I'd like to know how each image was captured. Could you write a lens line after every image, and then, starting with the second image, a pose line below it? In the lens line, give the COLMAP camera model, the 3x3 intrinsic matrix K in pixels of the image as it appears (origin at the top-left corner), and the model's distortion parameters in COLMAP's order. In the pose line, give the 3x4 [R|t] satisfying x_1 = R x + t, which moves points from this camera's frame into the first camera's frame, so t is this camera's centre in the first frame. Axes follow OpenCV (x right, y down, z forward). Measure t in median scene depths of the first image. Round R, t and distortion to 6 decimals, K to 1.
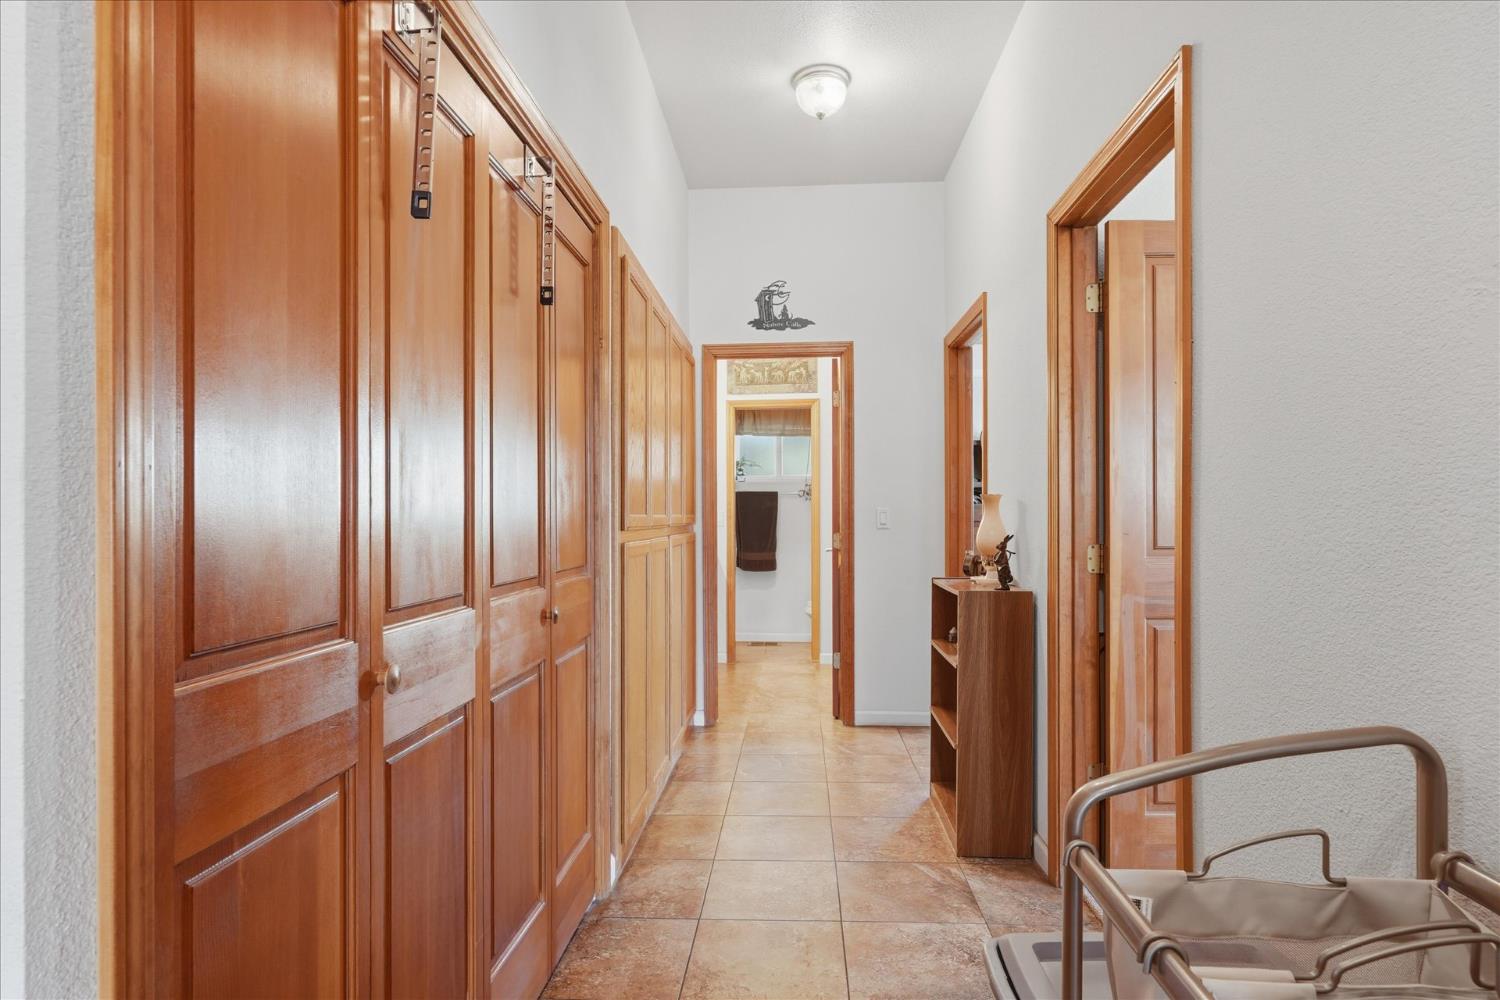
lens RADIAL K [[660.7, 0, 752.0], [0, 660.7, 492.3], [0, 0, 1]] dist [-0.000288, 0.000272]
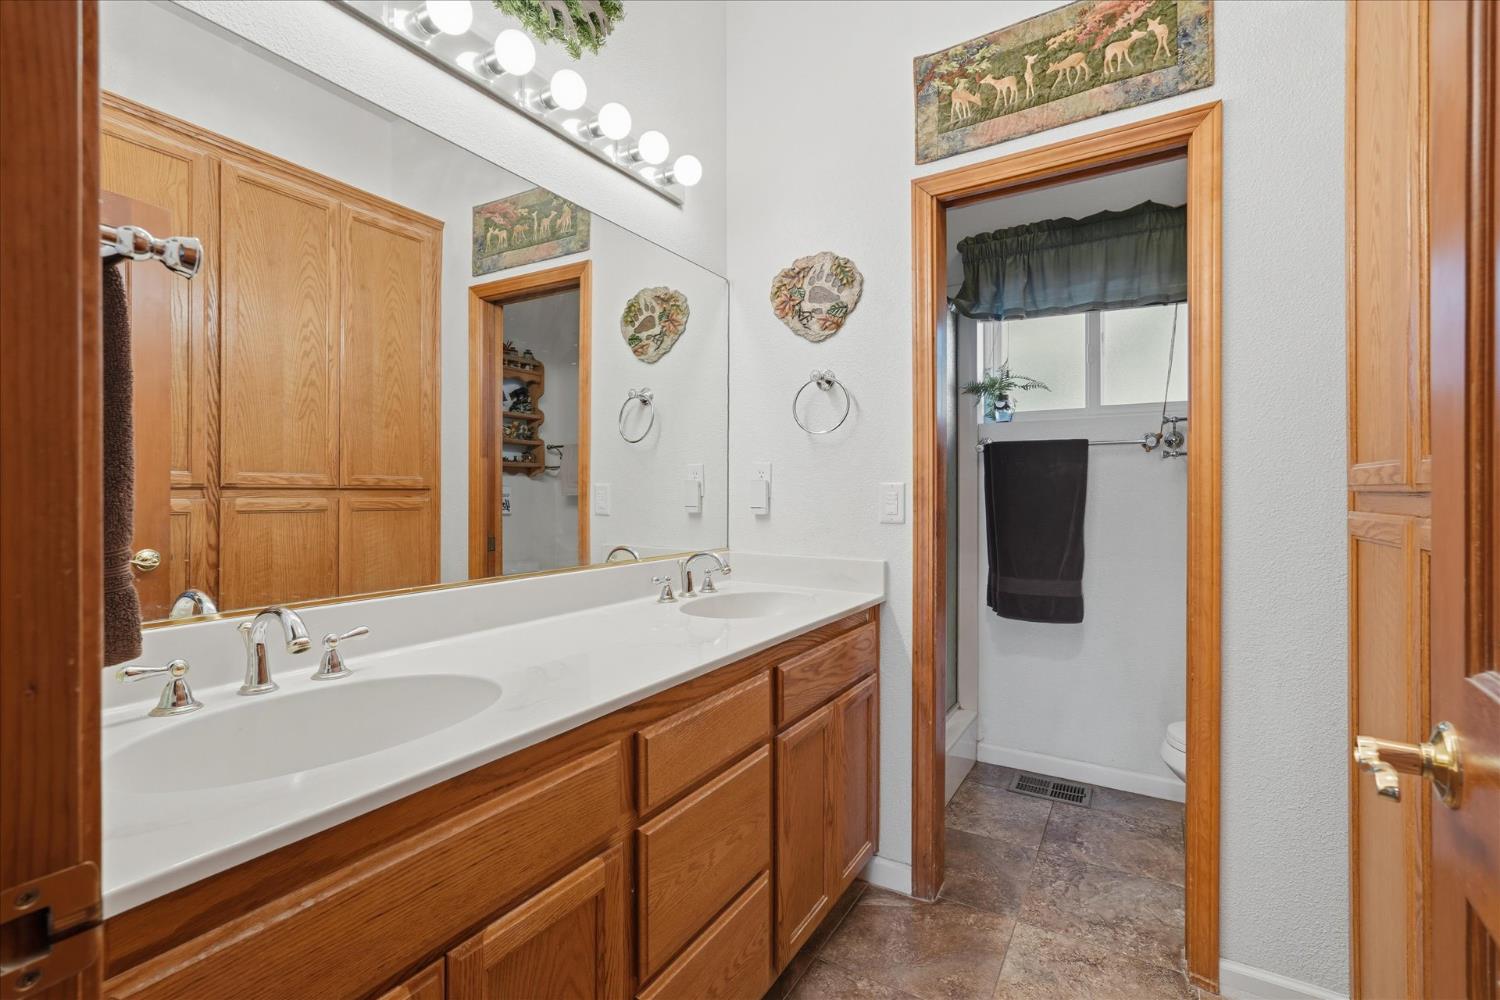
lens RADIAL K [[660.7, 0, 752.0], [0, 660.7, 492.3], [0, 0, 1]] dist [-0.000288, 0.000272]
pose [[0.890863, -0.005168, -0.454242, 0.045069], [0.020122, 0.999403, 0.028094, 0.019688], [0.453826, -0.034168, 0.890435, 0.601482]]
